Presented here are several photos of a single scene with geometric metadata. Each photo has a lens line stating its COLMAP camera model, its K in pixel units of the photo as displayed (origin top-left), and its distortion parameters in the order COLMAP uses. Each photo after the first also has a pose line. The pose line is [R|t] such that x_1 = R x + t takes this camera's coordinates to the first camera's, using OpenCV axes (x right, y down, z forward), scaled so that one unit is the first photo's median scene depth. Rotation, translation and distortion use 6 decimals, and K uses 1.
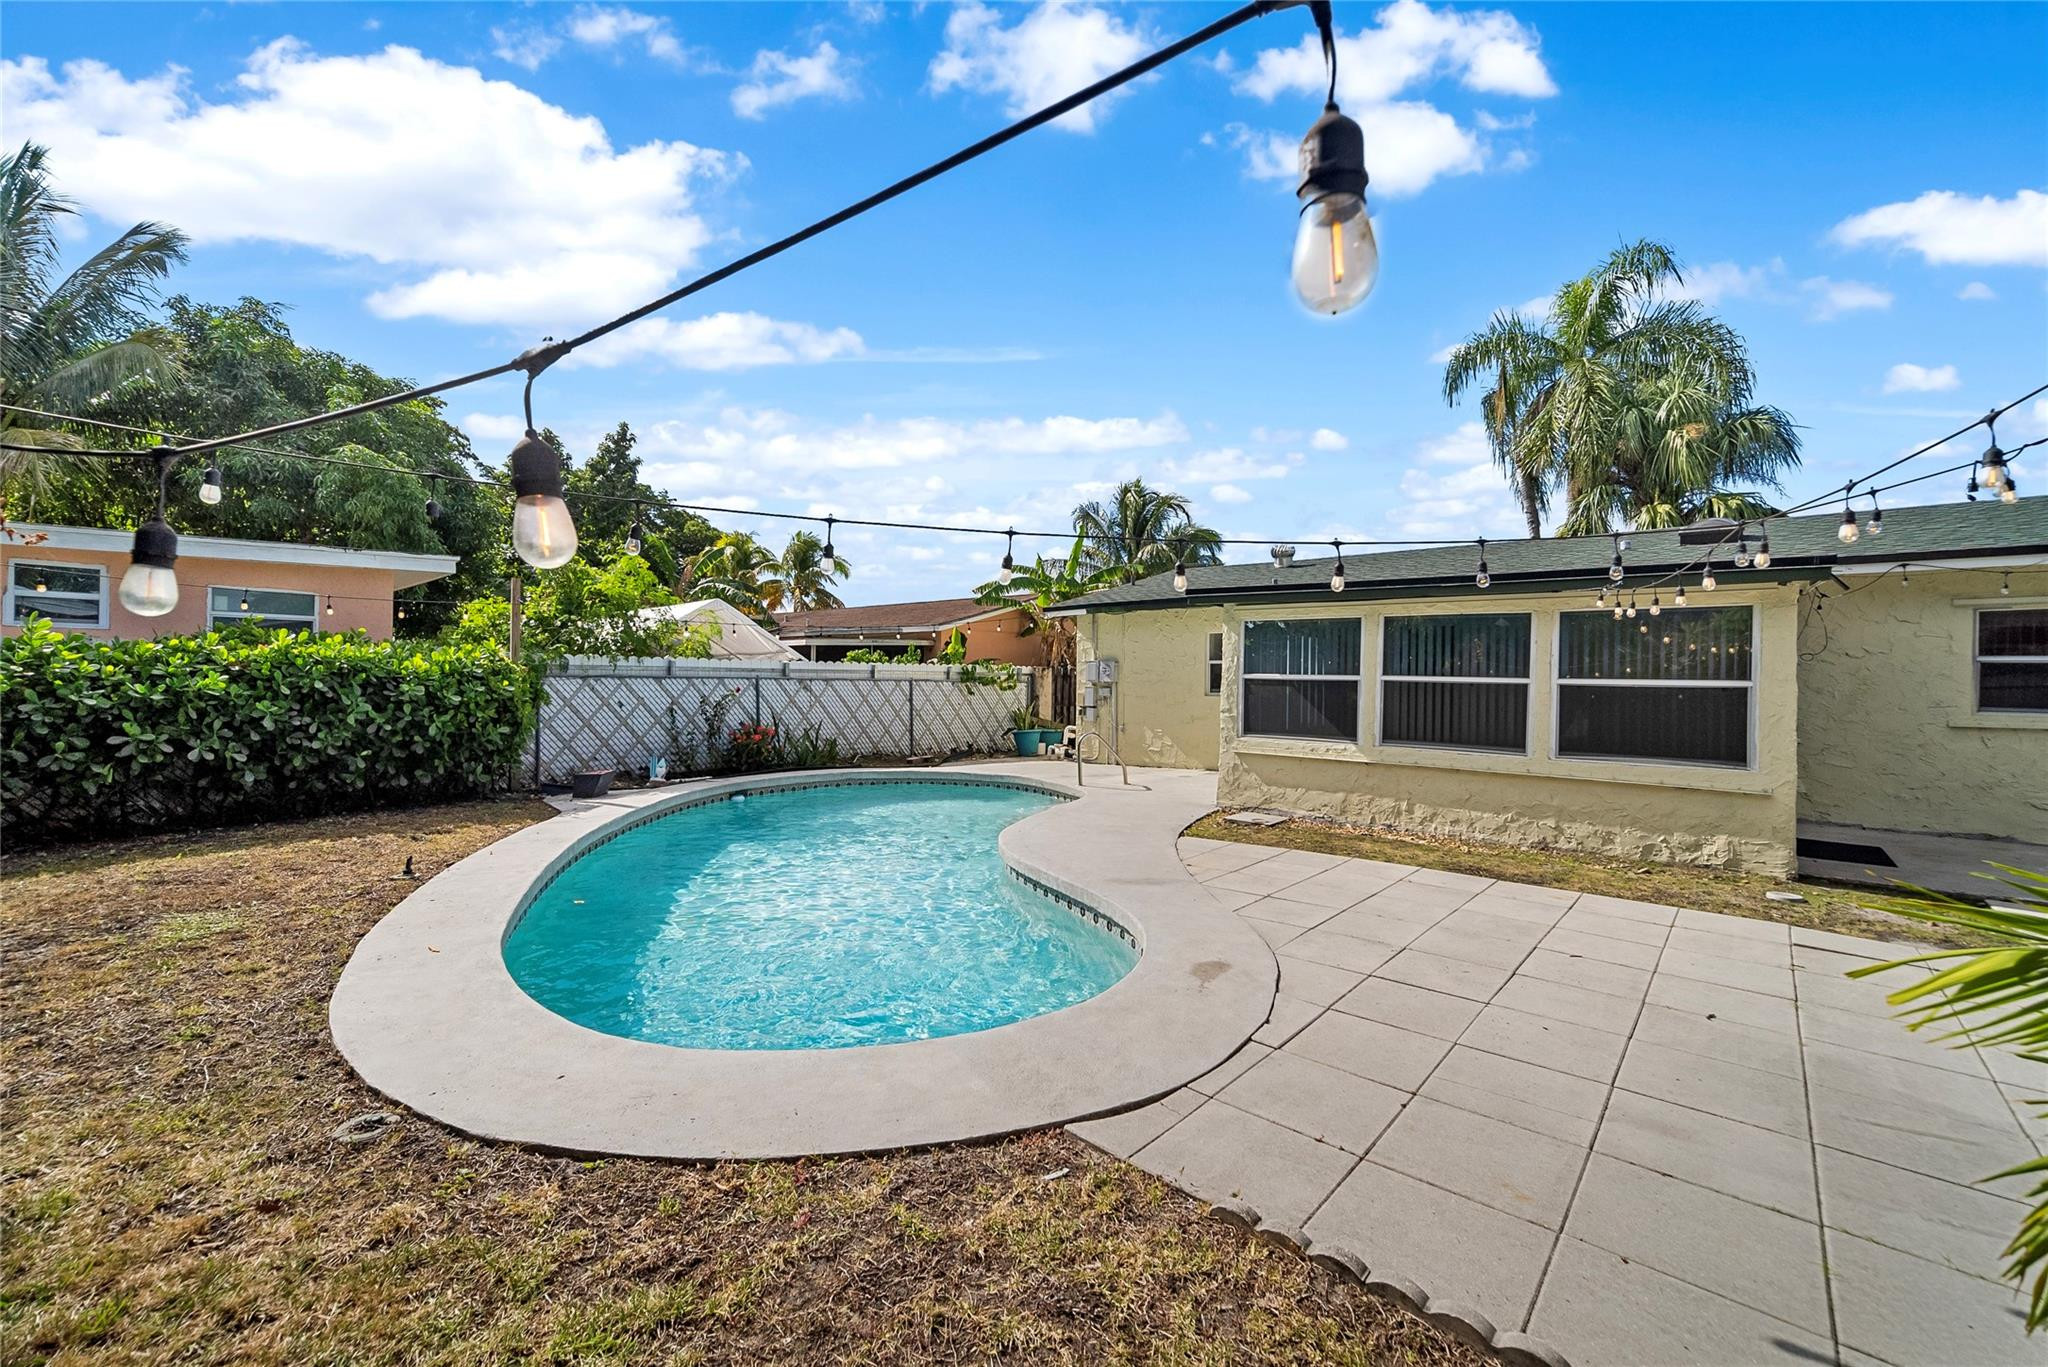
lens RADIAL K [[828.3, 0, 1010.9], [0, 828.3, 682.3], [0, 0, 1]] dist [-0.015910, 0.003719]
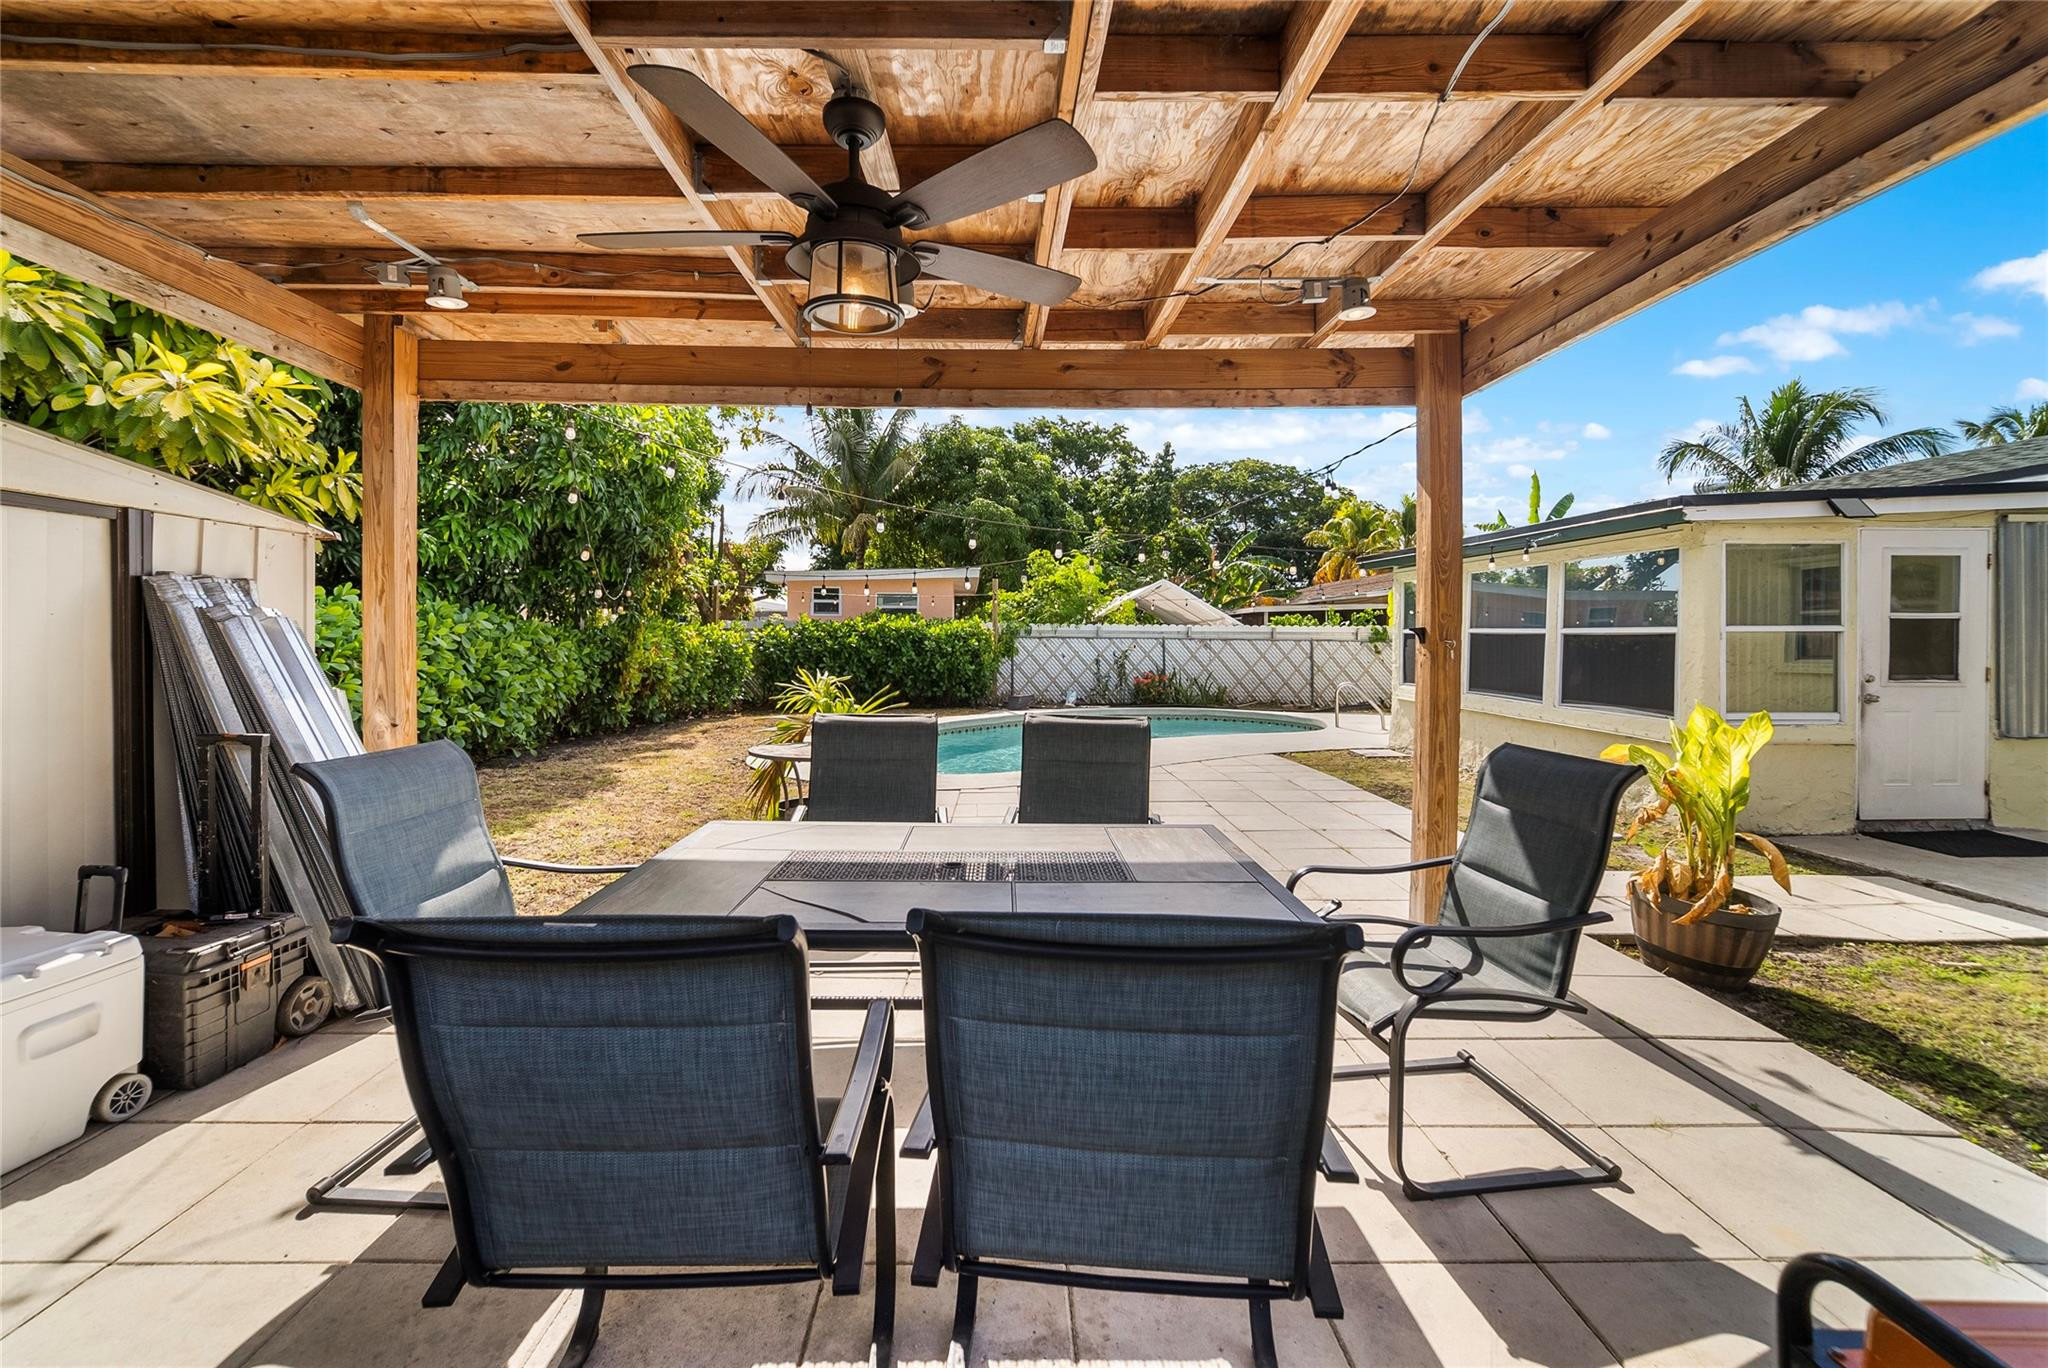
lens RADIAL K [[828.3, 0, 1012.1], [0, 828.3, 648.3], [0, 0, 1]] dist [-0.015910, 0.003719]
pose [[0.686738, 0.001047, -0.726904, 0.561913], [-0.002276, 0.999997, -0.000710, 0.013847], [0.726901, 0.002142, 0.686739, -0.118628]]
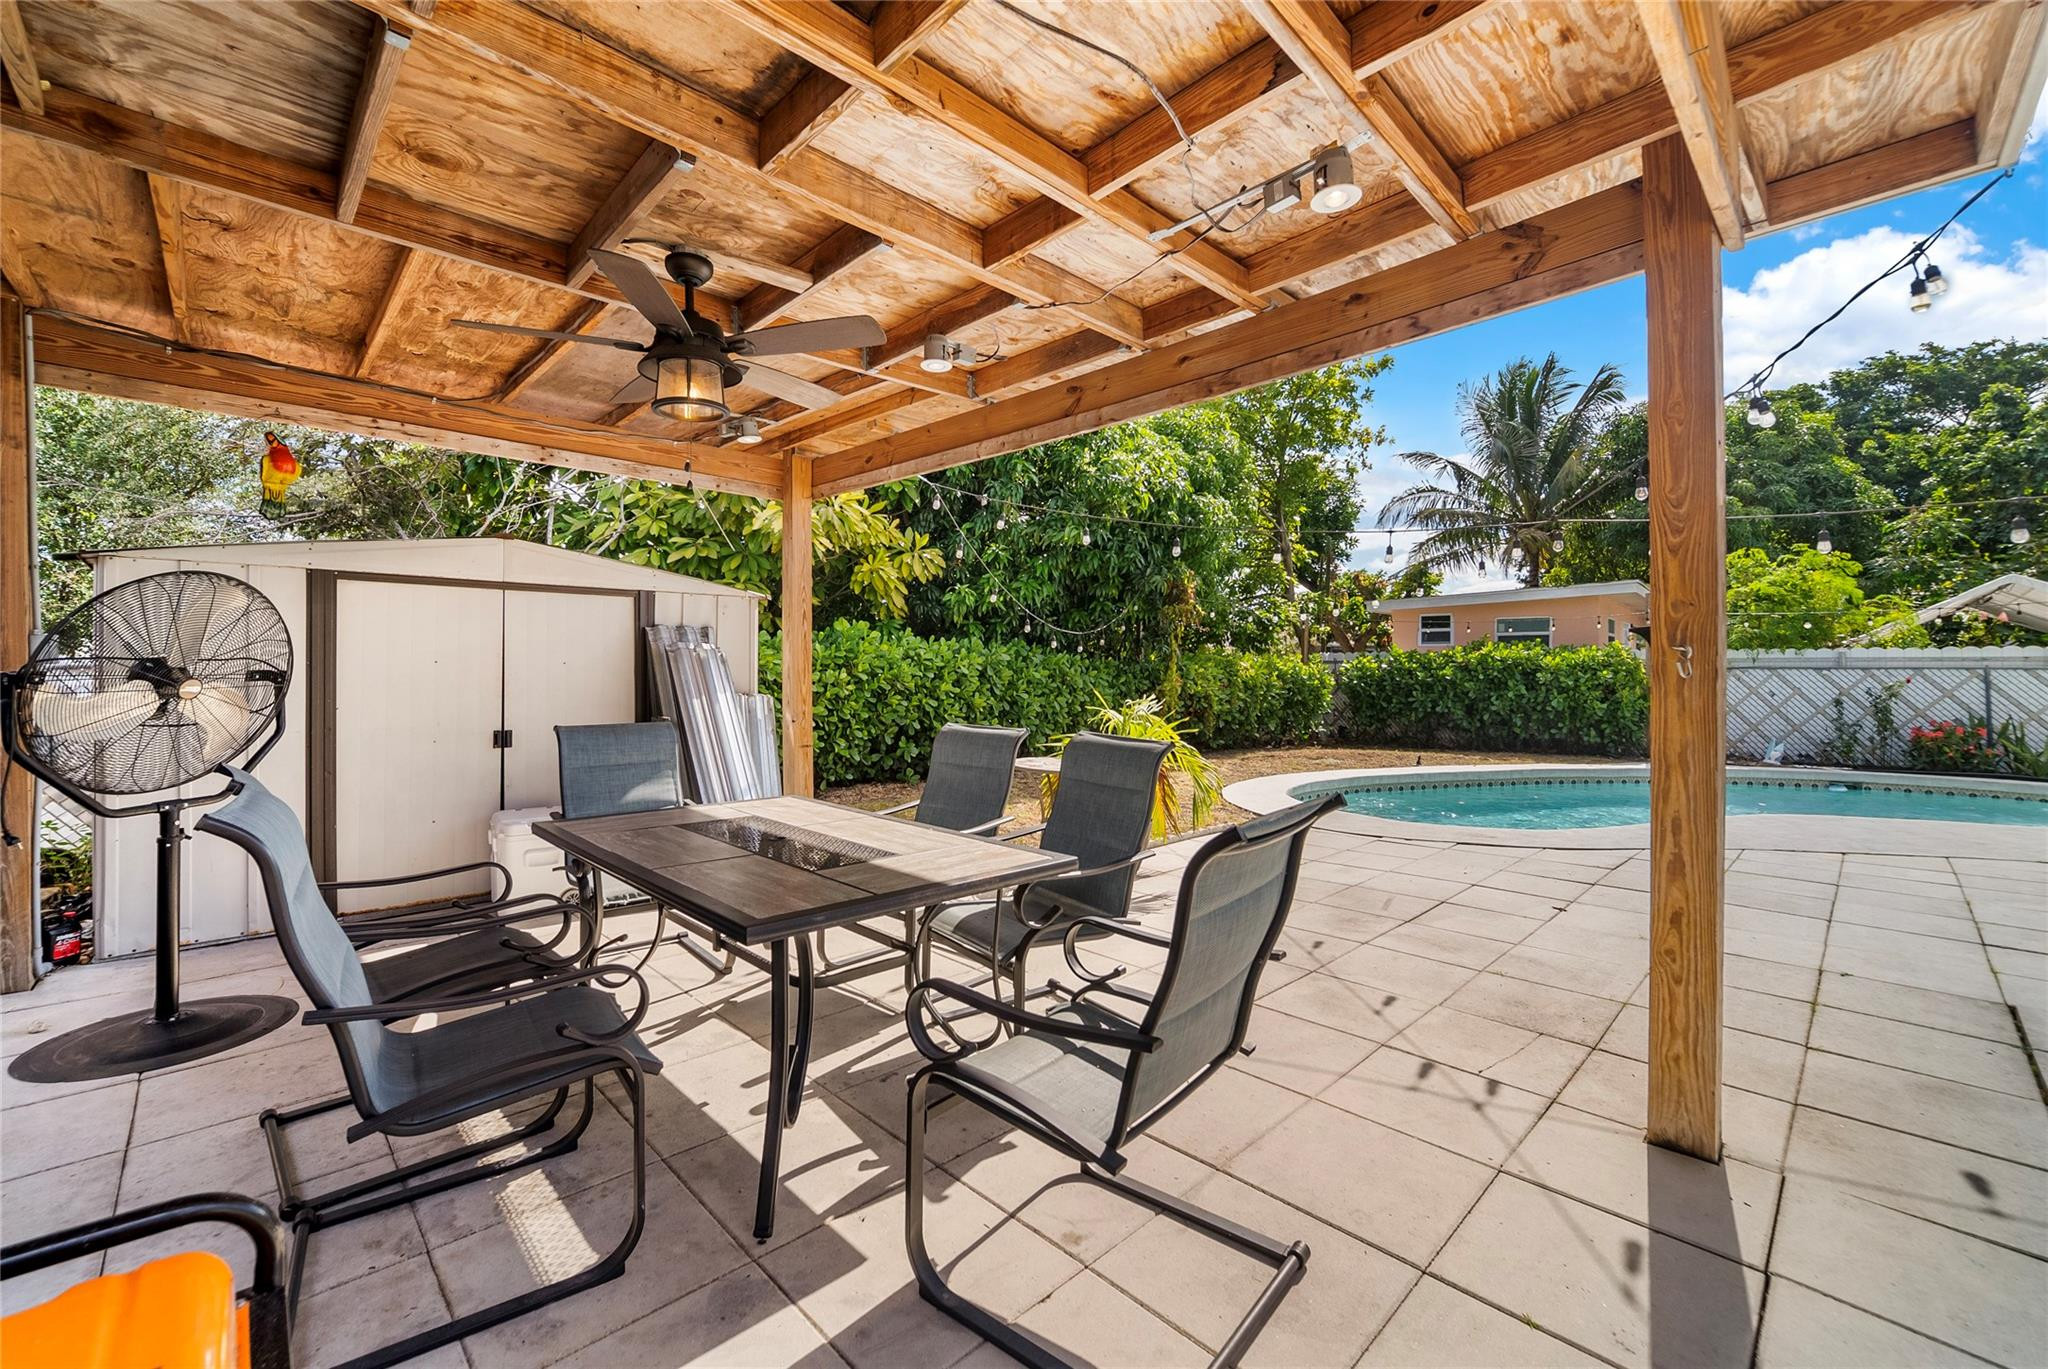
lens RADIAL K [[828.3, 0, 1033.7], [0, 828.3, 674.8], [0, 0, 1]] dist [-0.015910, 0.003719]
pose [[-0.045006, -0.007299, -0.998960, 0.636461], [-0.010616, 0.999920, -0.006828, 0.019225], [0.998930, 0.010297, -0.045080, 0.072549]]
